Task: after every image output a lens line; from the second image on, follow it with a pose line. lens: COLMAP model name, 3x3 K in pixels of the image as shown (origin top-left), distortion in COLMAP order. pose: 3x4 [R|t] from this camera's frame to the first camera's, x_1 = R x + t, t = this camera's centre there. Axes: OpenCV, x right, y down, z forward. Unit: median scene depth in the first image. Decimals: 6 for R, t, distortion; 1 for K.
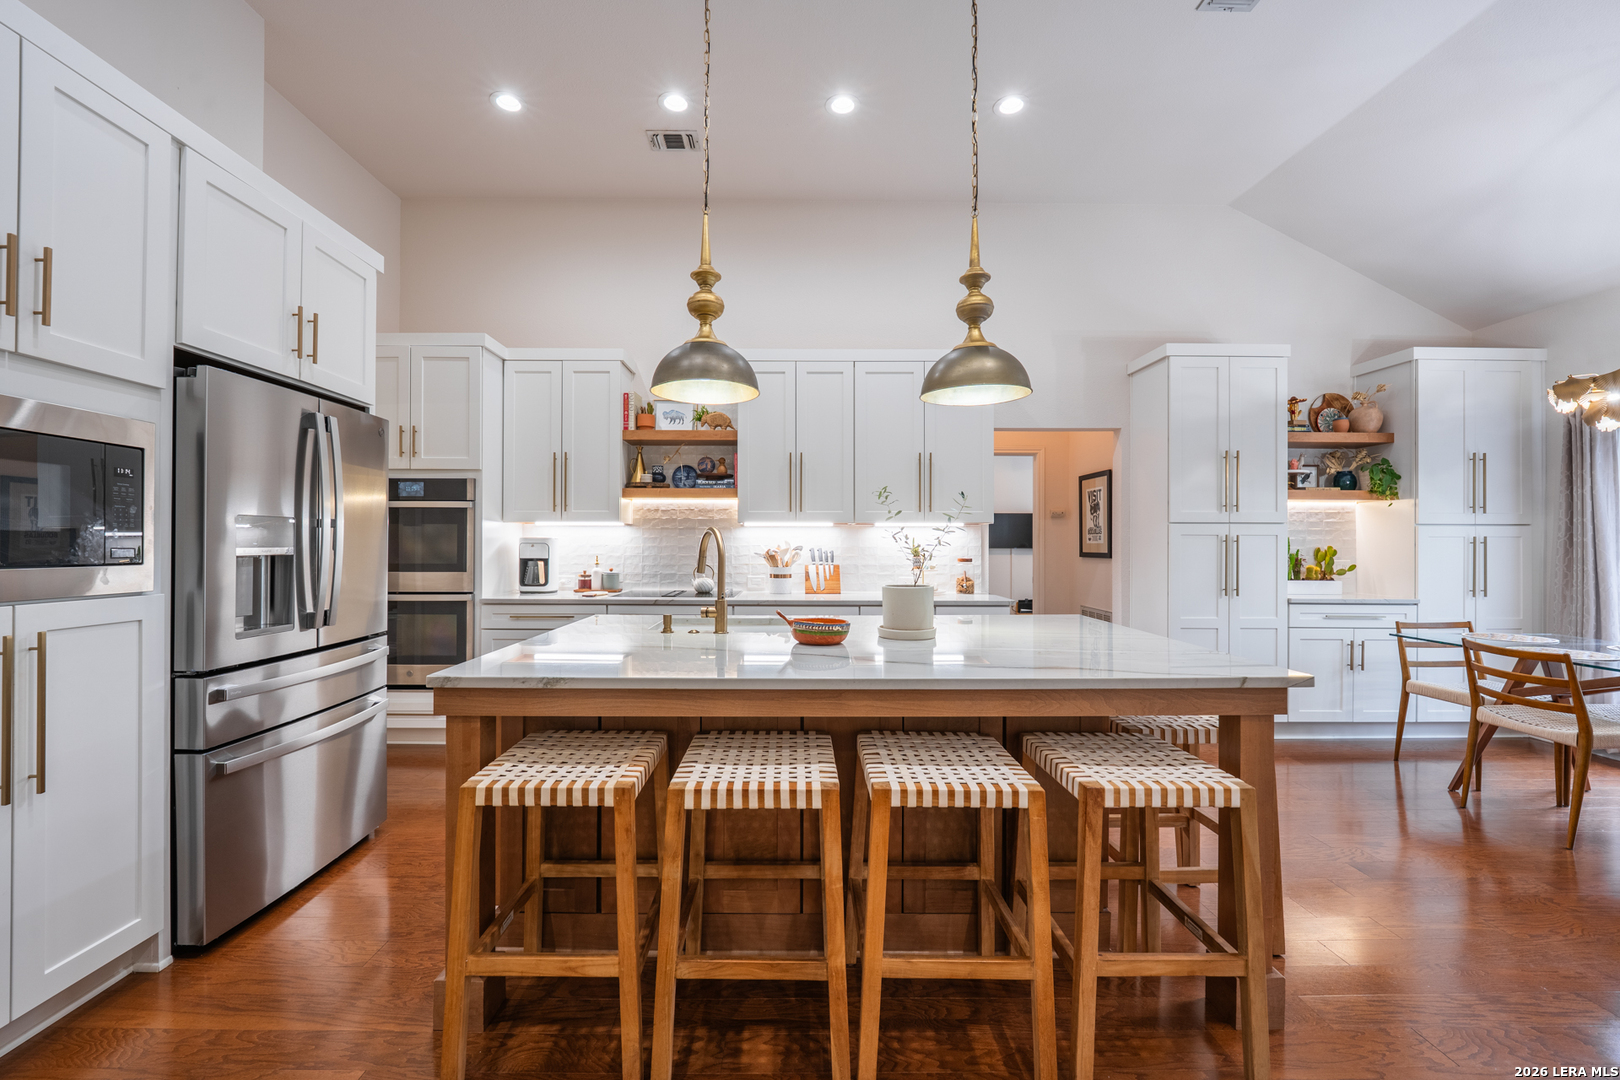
lens RADIAL K [[661.8, 0, 796.5], [0, 661.8, 542.0], [0, 0, 1]] dist [-0.007432, -0.003022]
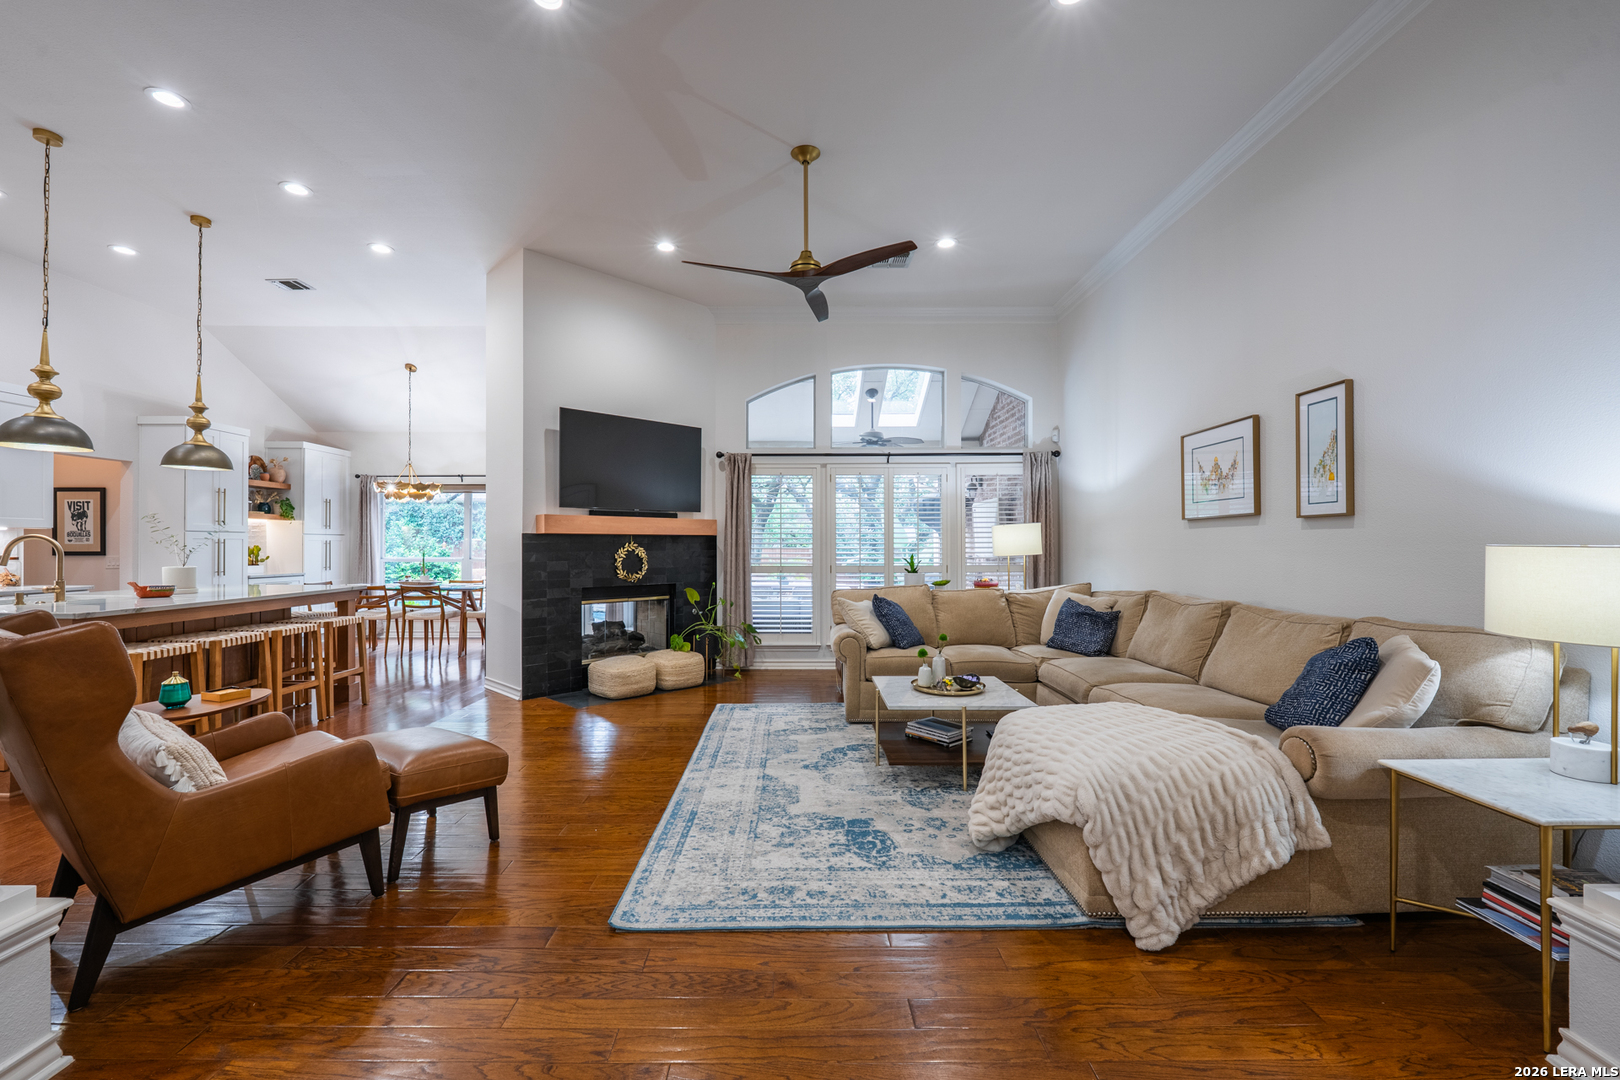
lens RADIAL K [[661.8, 0, 796.5], [0, 661.8, 542.0], [0, 0, 1]] dist [-0.007432, -0.003022]
pose [[0.002316, 0.001109, 0.999997, -0.959595], [-0.002980, 0.999995, -0.001102, -0.005391], [-0.999993, -0.002978, 0.002320, -0.441682]]
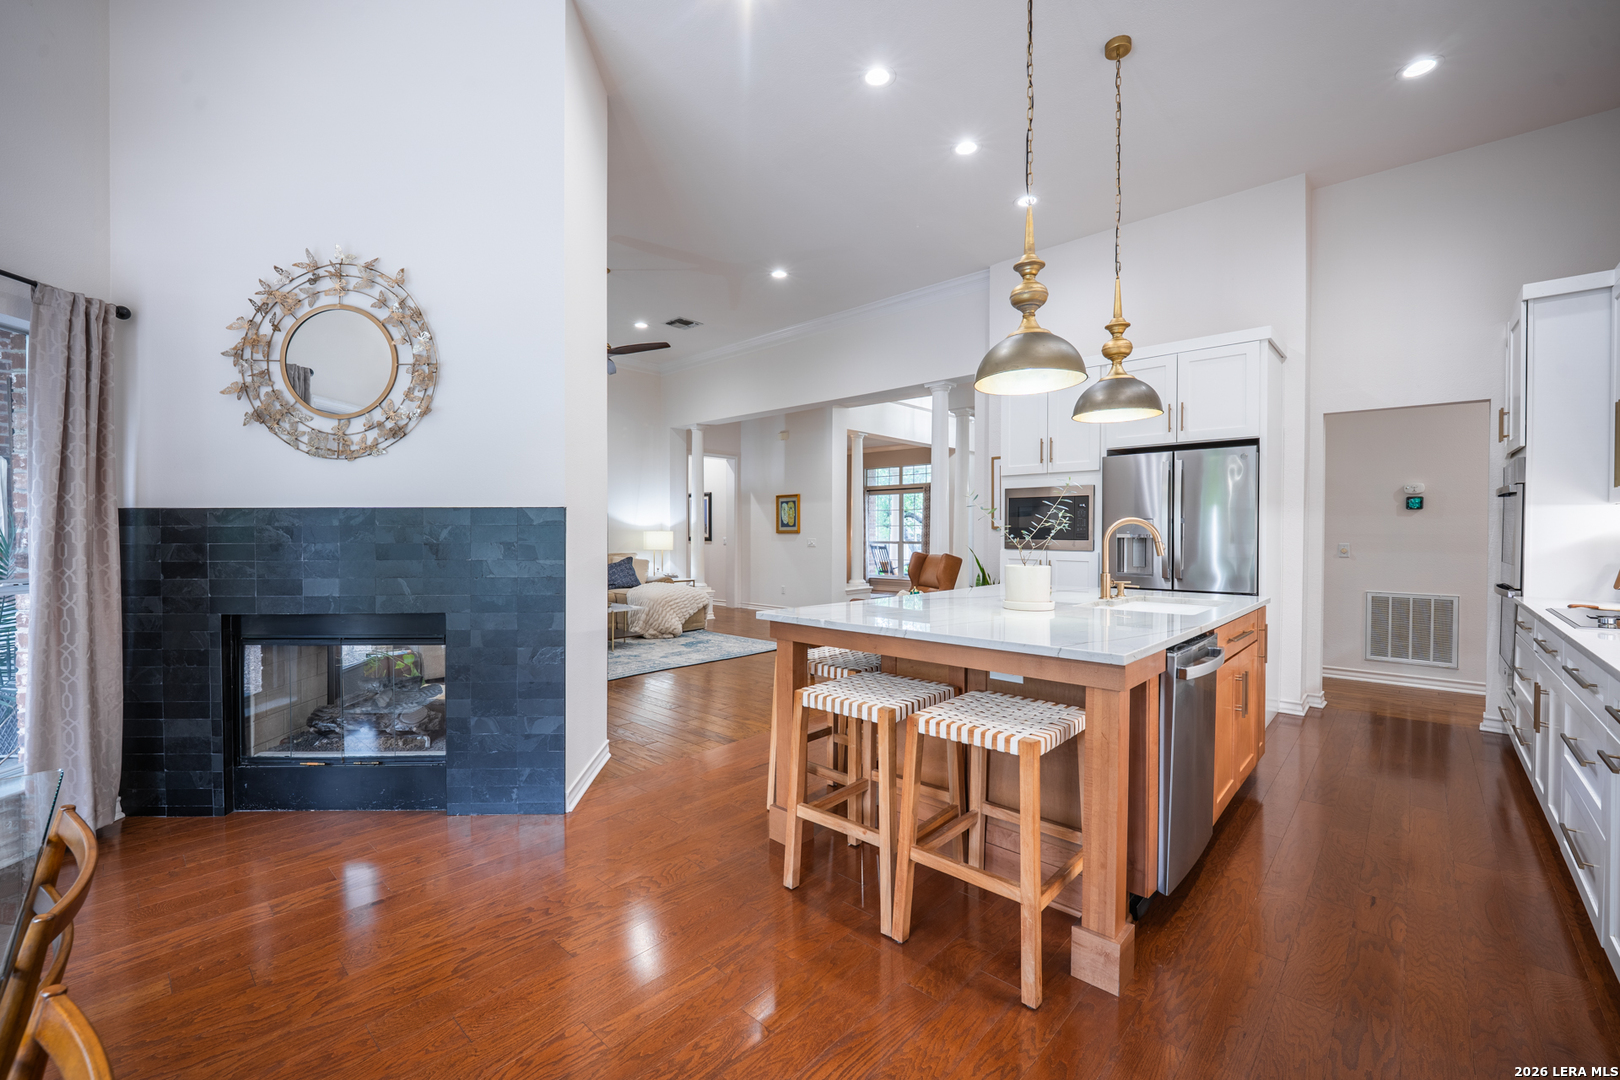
lens RADIAL K [[659.1, 0, 798.4], [0, 659.1, 541.5], [0, 0, 1]] dist [-0.011760, -0.000780]
pose [[-0.688889, 0.007082, -0.724833, 0.716085], [-0.001148, 0.999940, 0.010861, 0.005373], [0.724866, 0.008314, -0.688839, 0.836231]]
